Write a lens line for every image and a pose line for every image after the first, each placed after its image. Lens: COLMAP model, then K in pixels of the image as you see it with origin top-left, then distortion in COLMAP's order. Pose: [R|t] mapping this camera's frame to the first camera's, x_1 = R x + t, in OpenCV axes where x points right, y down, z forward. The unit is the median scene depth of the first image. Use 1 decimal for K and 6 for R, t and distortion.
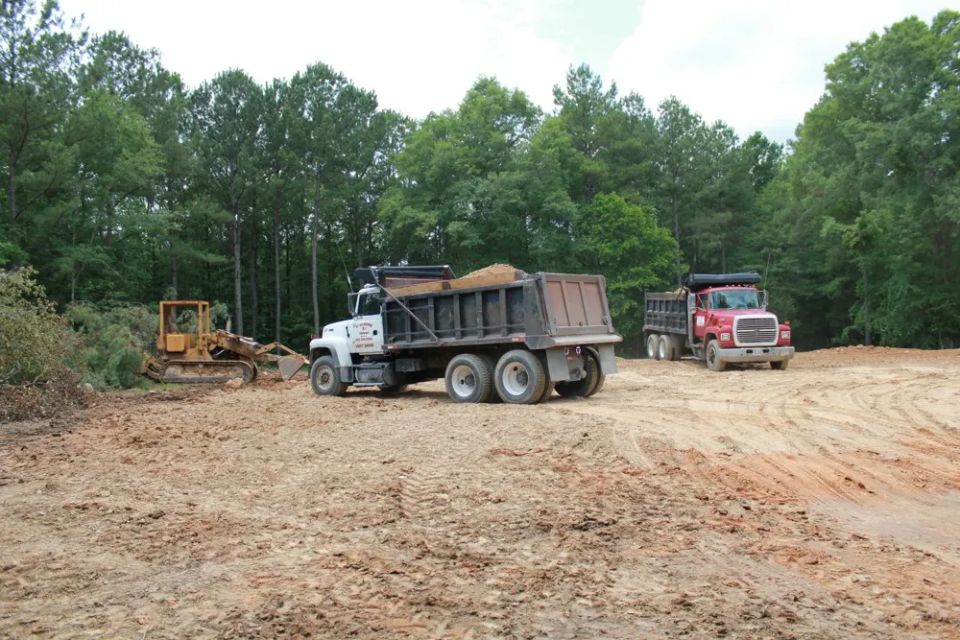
lens RADIAL K [[854.2, 0, 457.8], [0, 854.2, 313.6], [0, 0, 1]] dist [-0.172951, 0.159525]
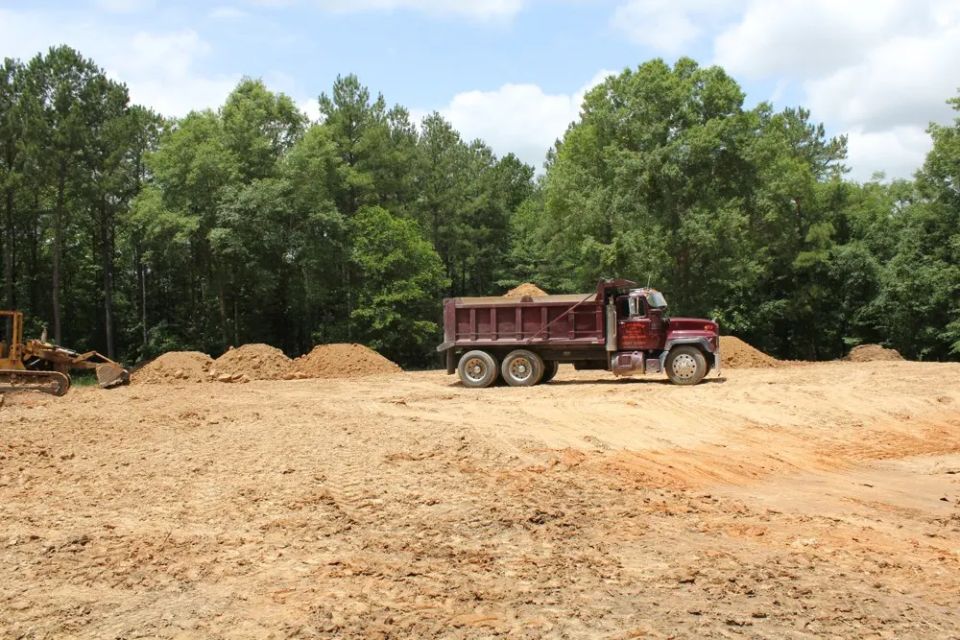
lens RADIAL K [[864.0, 0, 495.2], [0, 864.0, 312.8], [0, 0, 1]] dist [-0.175189, 0.180180]
pose [[0.937053, 0.011676, 0.348992, -0.205696], [-0.005337, 0.999803, -0.019118, 0.013961], [-0.349146, 0.016052, 0.936931, 0.022305]]
